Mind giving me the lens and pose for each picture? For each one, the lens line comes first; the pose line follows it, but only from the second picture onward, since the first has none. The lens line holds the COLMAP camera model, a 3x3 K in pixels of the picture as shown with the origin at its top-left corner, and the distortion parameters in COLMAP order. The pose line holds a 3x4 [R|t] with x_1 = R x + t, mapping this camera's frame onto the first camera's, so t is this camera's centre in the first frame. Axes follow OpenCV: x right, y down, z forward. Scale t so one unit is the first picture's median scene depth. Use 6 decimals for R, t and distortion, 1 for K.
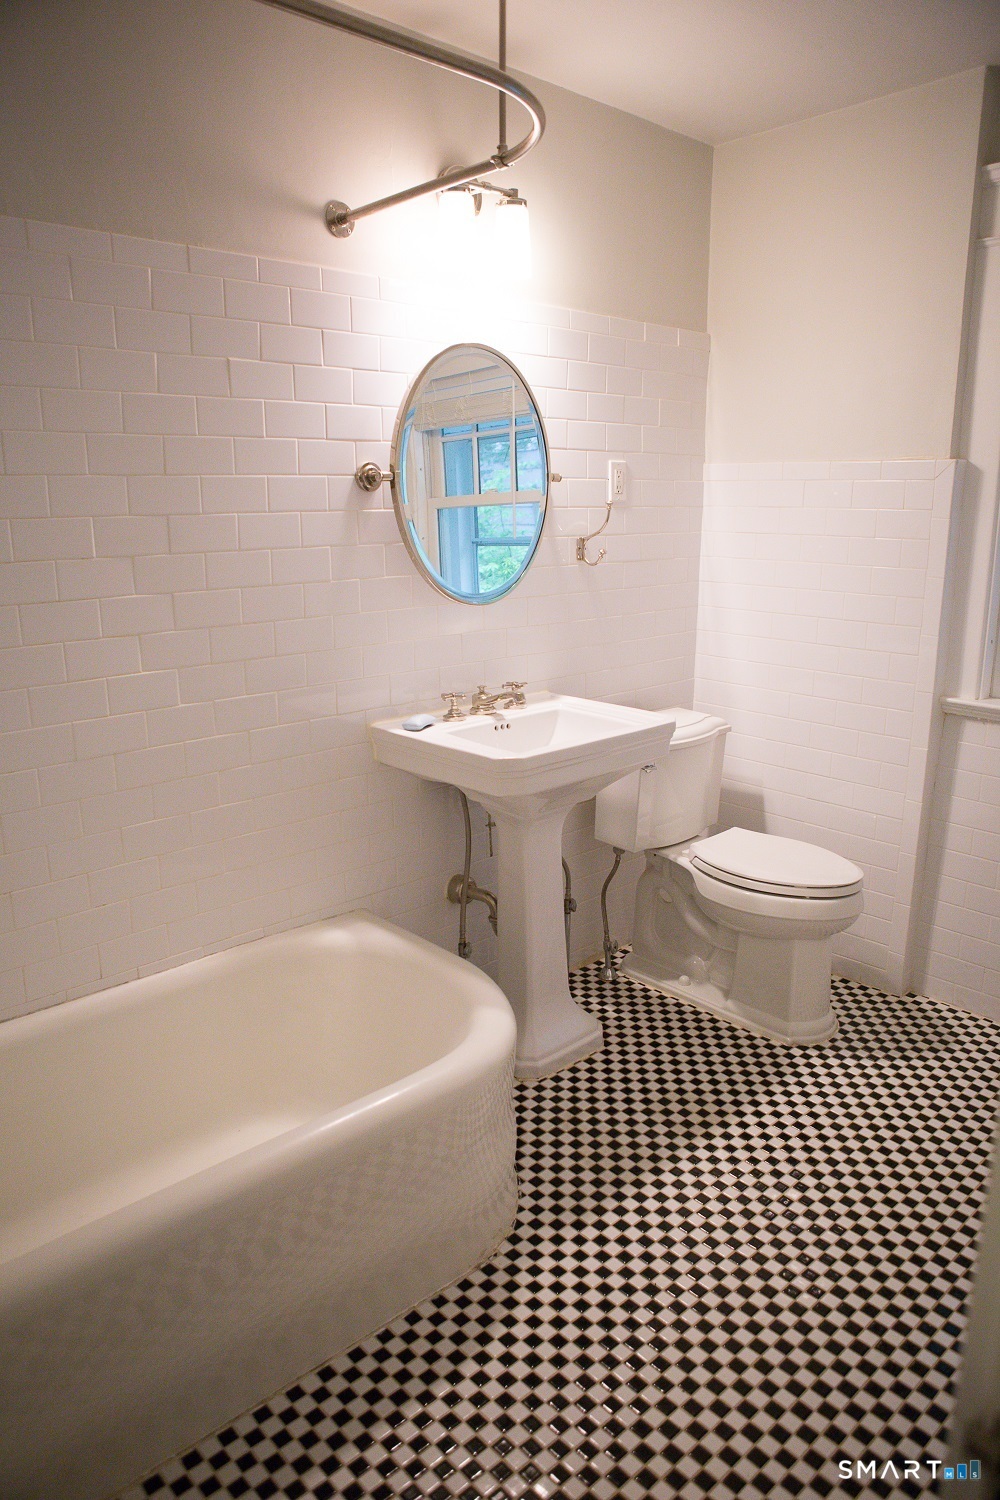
lens RADIAL K [[1031.8, 0, 500.0], [0, 1031.8, 750.0], [0, 0, 1]] dist [-0.106932, 0.087712]
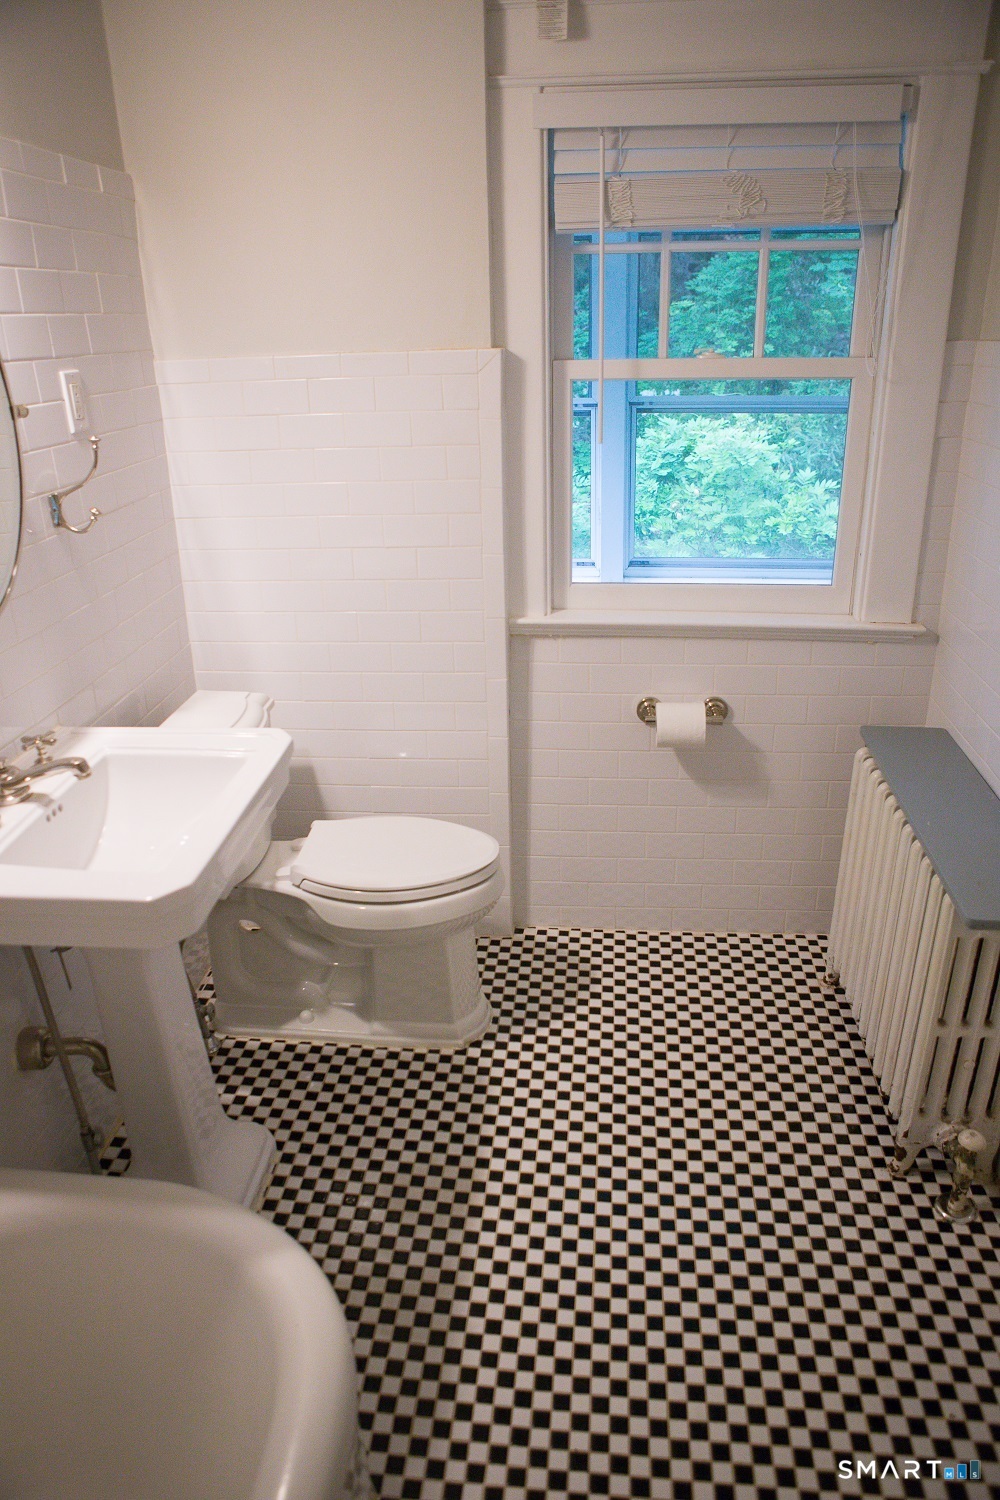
lens RADIAL K [[1031.8, 0, 500.0], [0, 1031.8, 750.0], [0, 0, 1]] dist [-0.106932, 0.087712]
pose [[0.746413, -0.273839, 0.606531, -0.149462], [0.184391, 0.960832, 0.206884, -0.127301], [-0.639428, -0.042582, 0.767671, 0.294345]]
